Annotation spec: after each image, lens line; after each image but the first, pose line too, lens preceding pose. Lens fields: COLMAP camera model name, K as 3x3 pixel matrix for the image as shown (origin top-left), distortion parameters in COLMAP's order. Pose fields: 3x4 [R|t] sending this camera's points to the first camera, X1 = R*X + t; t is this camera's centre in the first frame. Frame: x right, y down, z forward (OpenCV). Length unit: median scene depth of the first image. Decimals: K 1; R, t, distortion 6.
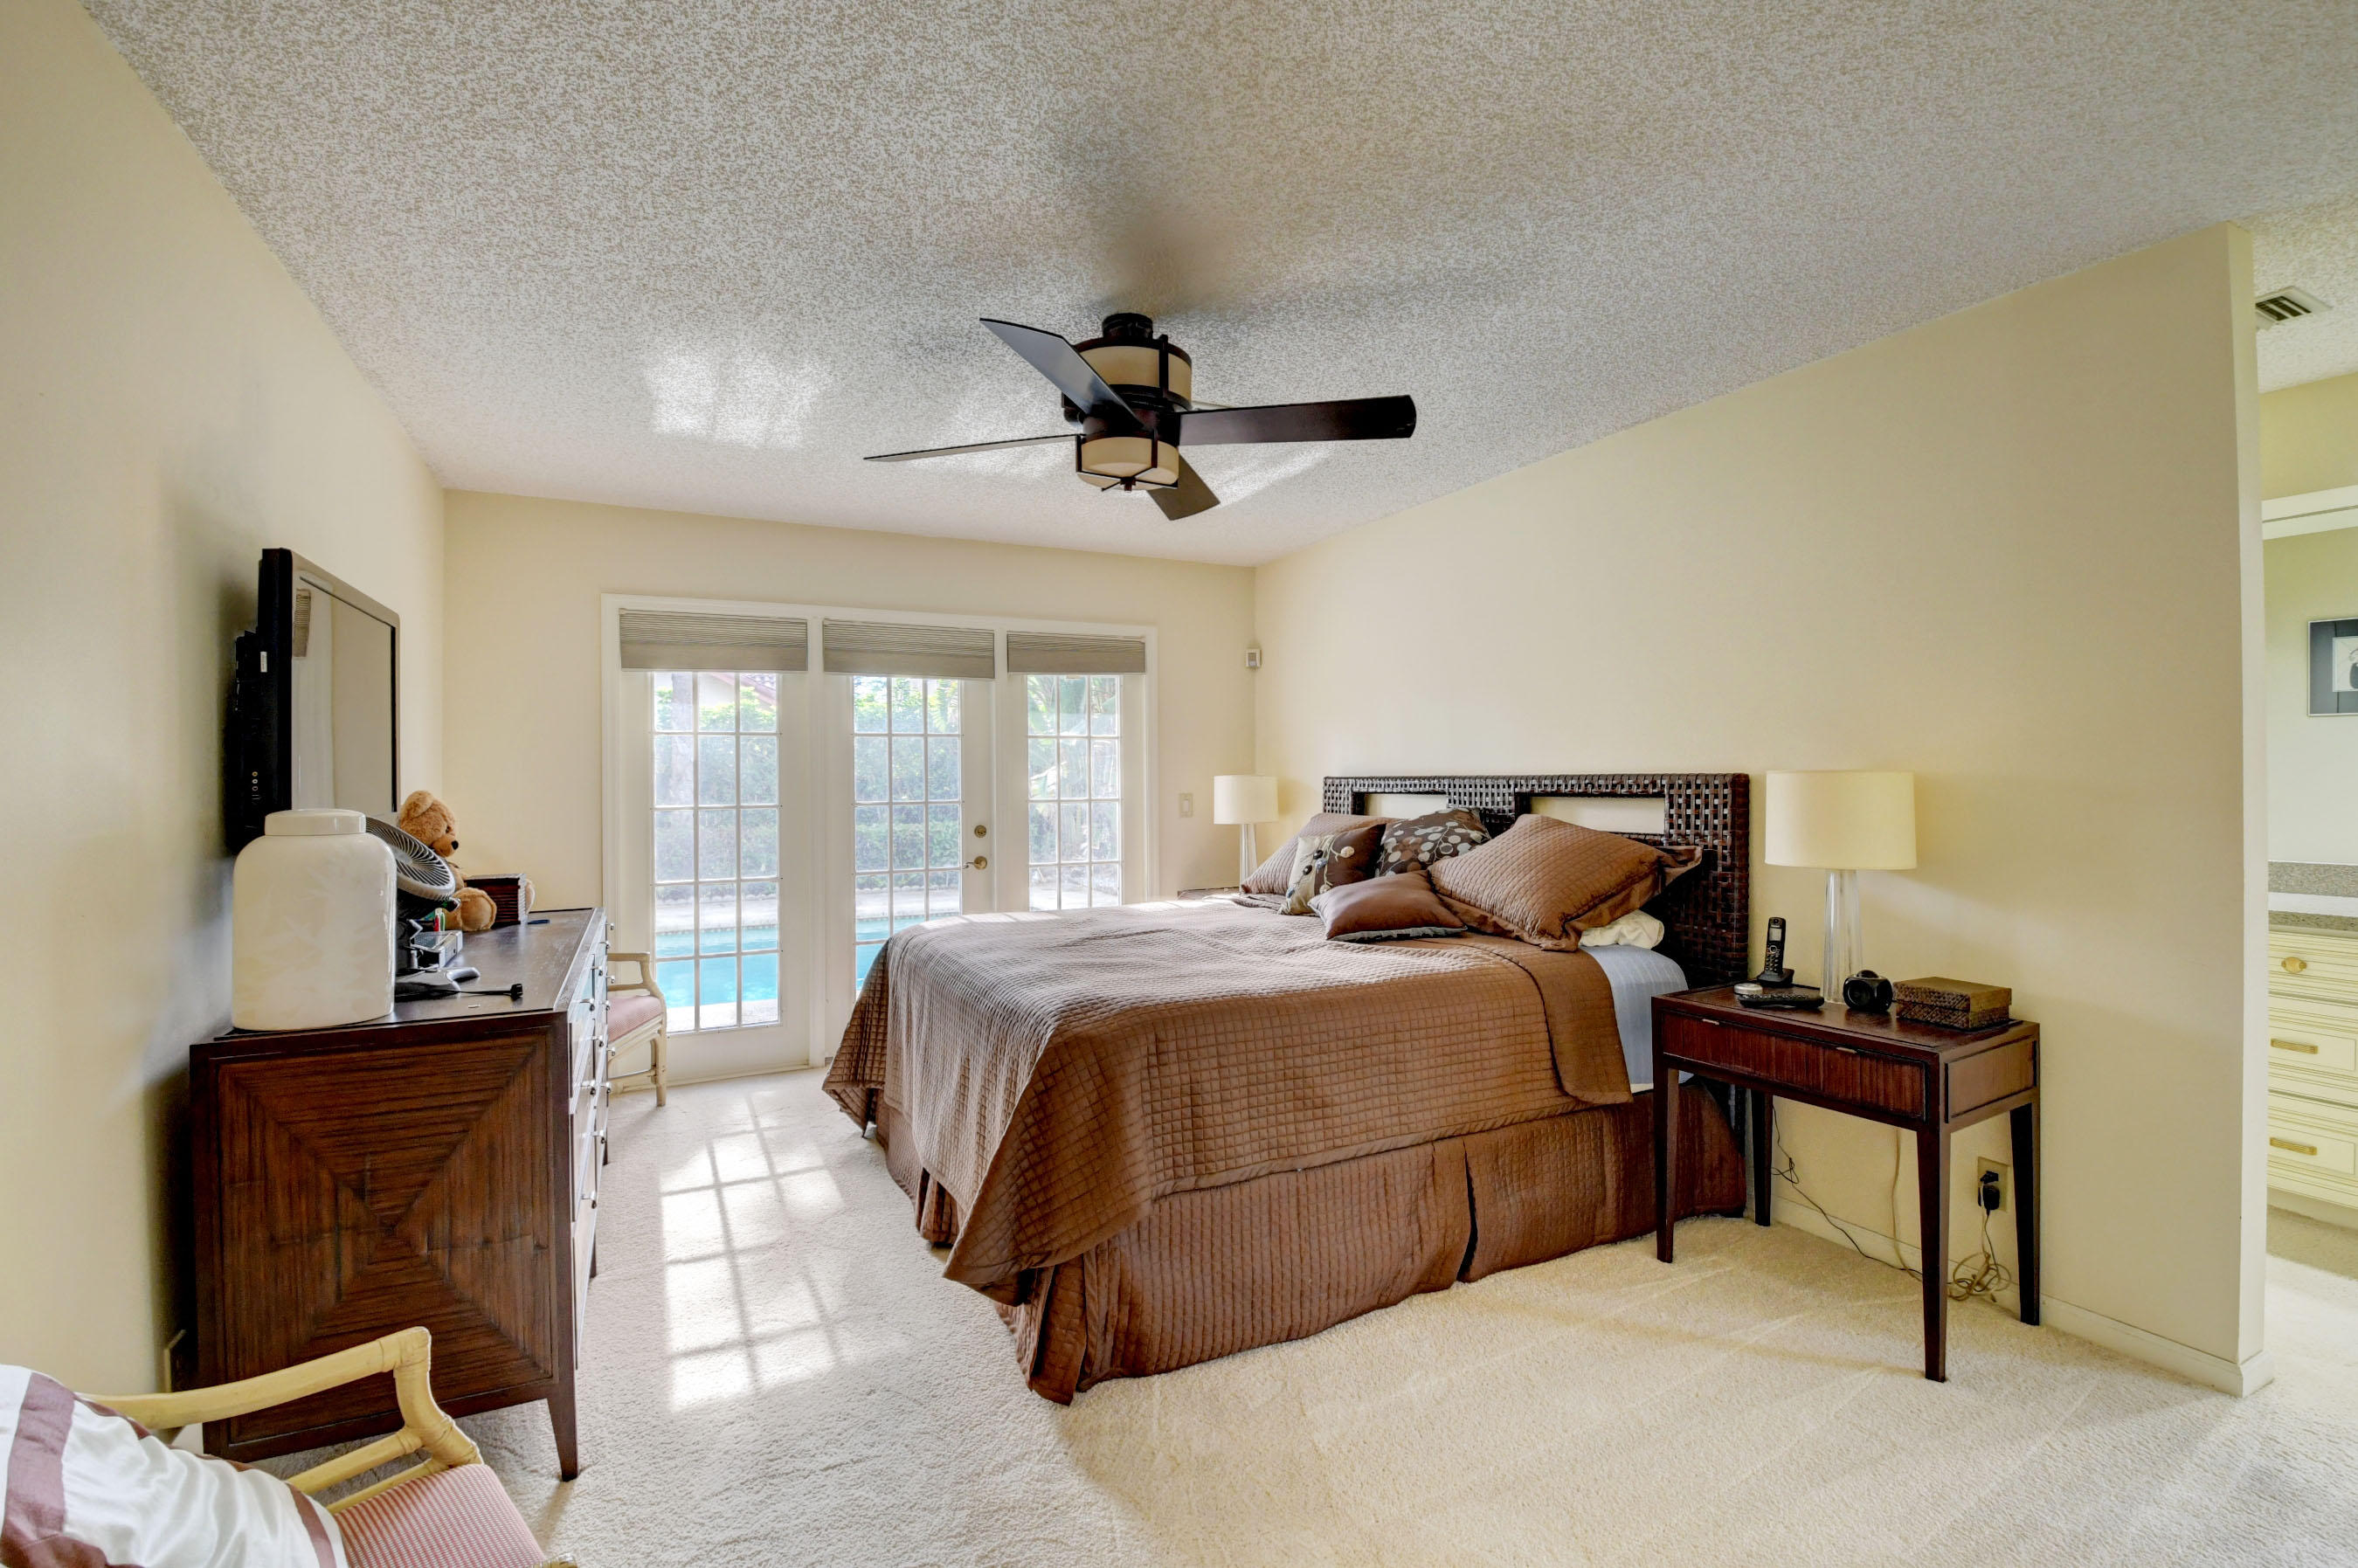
lens RADIAL K [[1036.6, 0, 1157.4], [0, 1036.6, 775.3], [0, 0, 1]] dist [-0.004222, -0.014473]
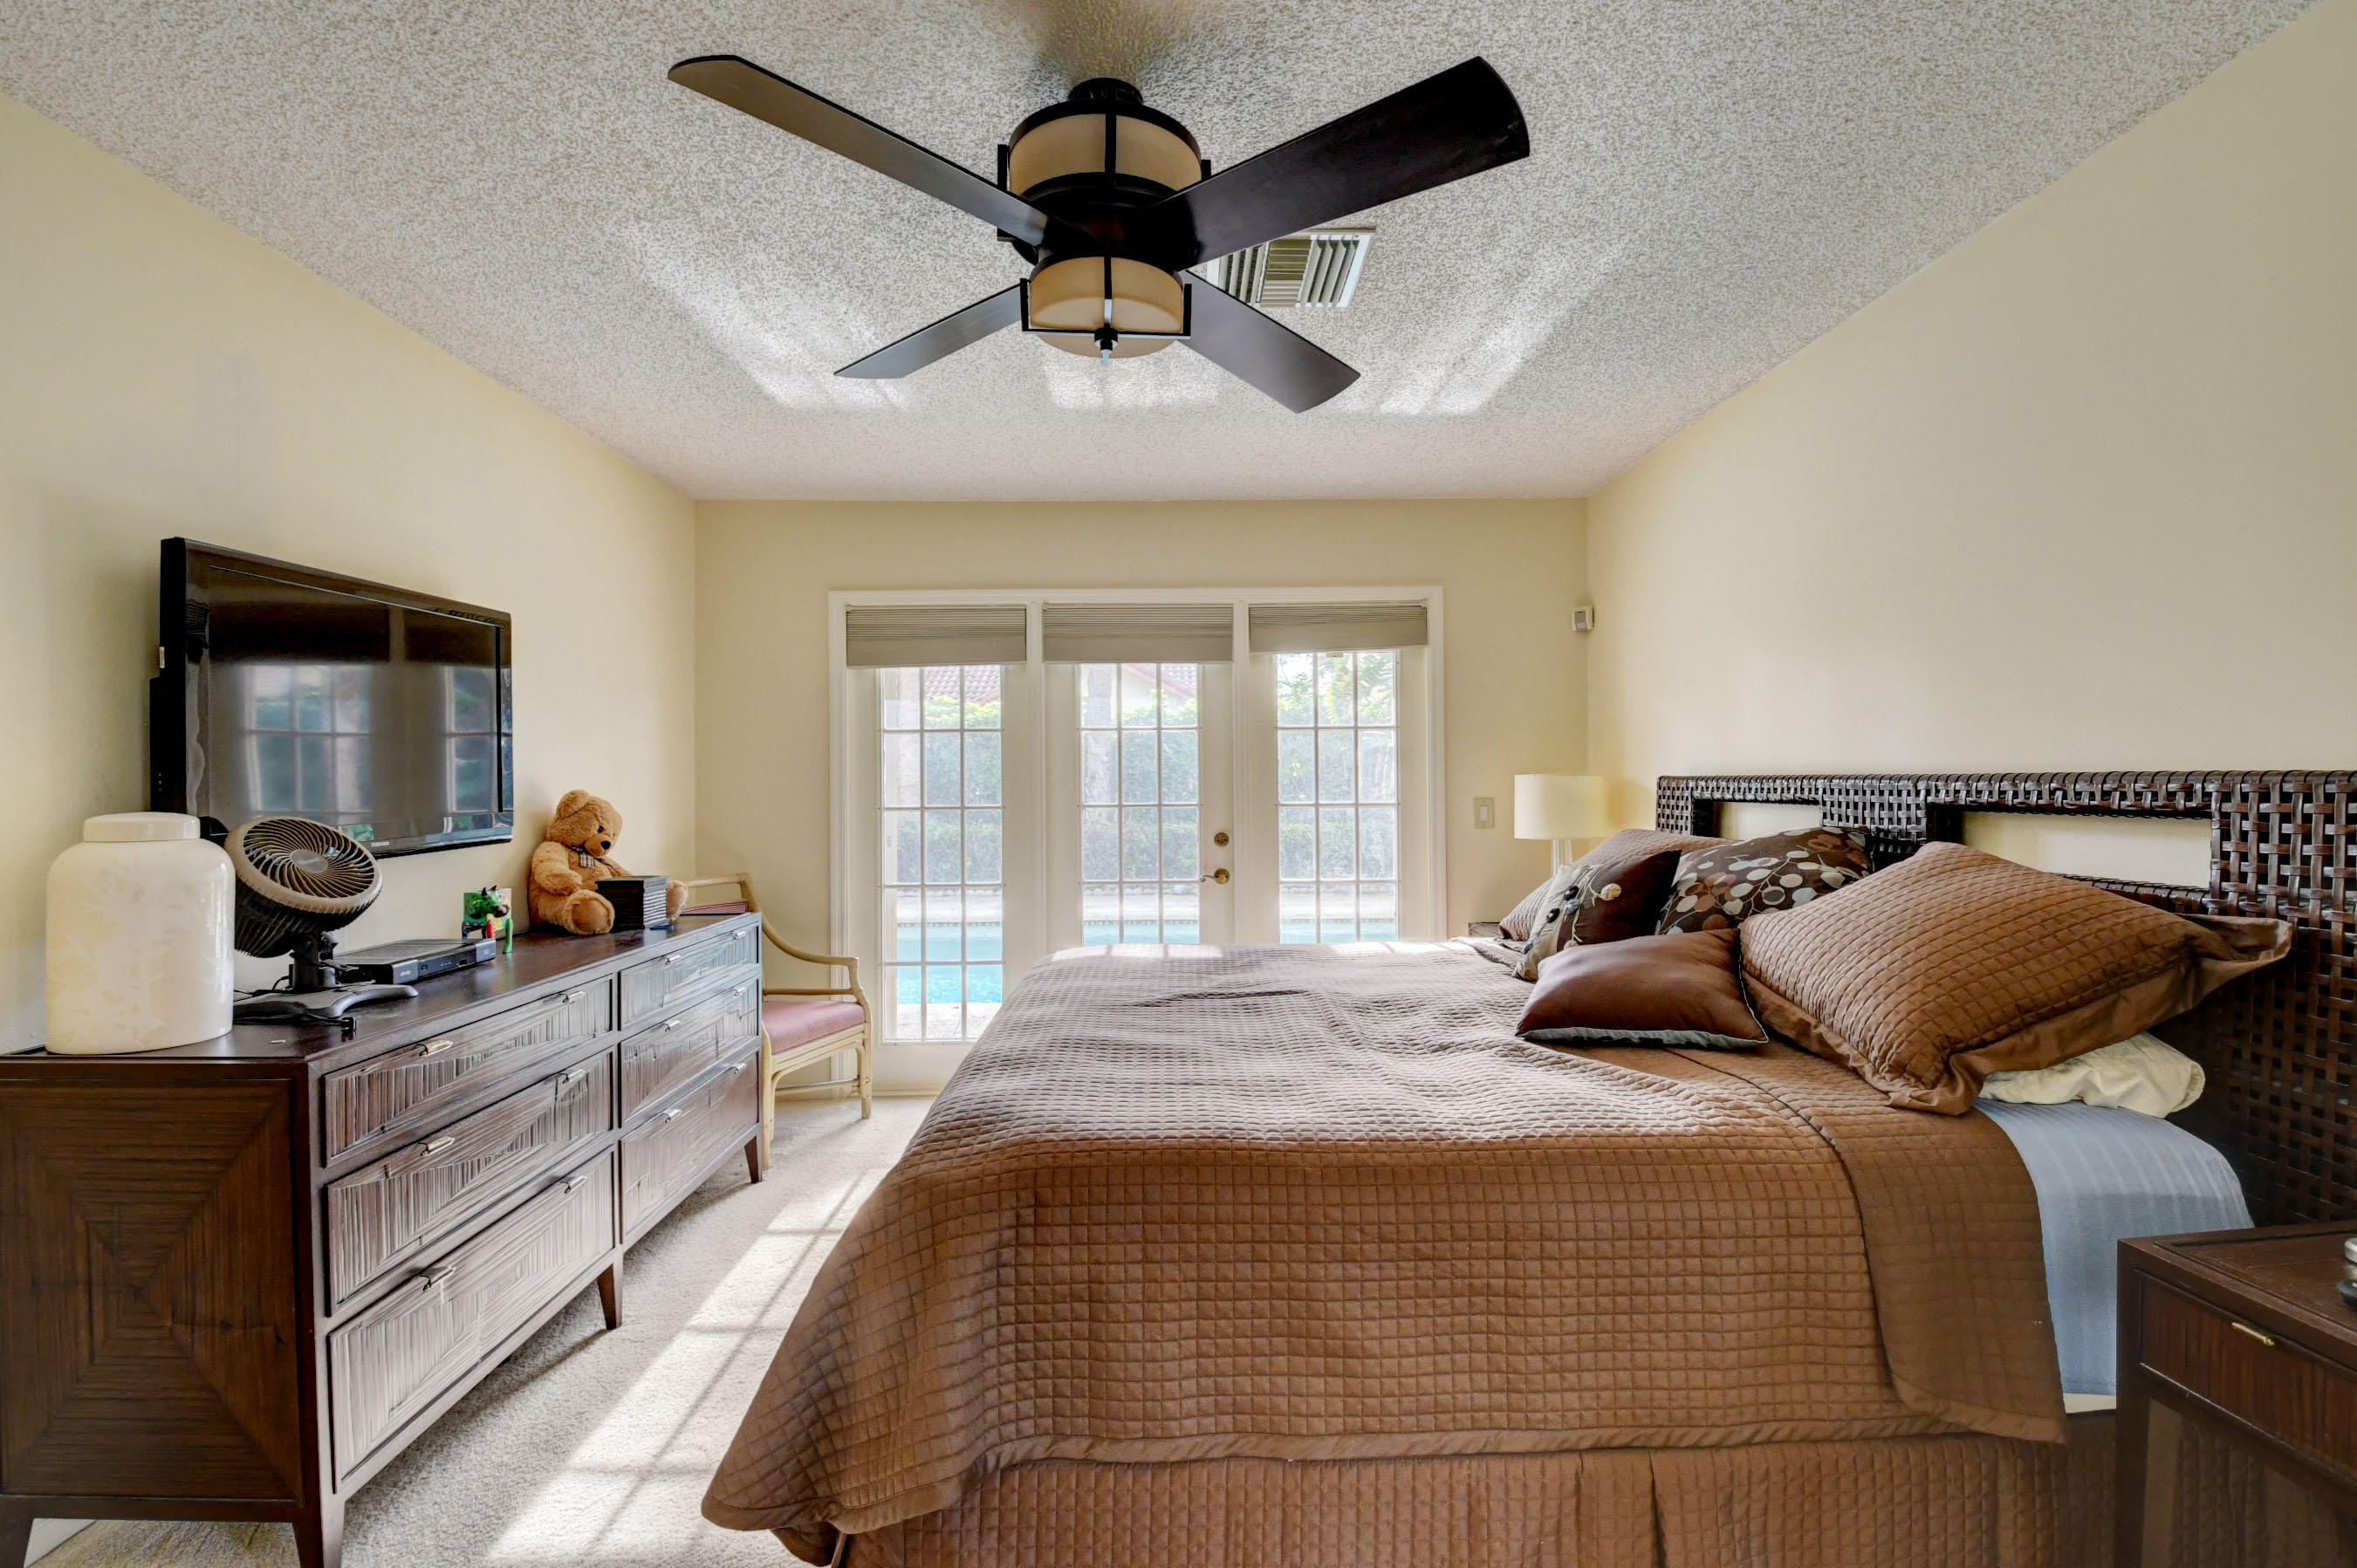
lens RADIAL K [[1036.2, 0, 1160.9], [0, 1036.2, 775.1], [0, 0, 1]] dist [-0.004222, -0.014473]
pose [[0.907092, -0.000451, -0.420932, 0.240111], [0.000808, 0.999999, 0.000669, -0.000581], [0.420931, -0.000947, 0.907092, 0.343738]]
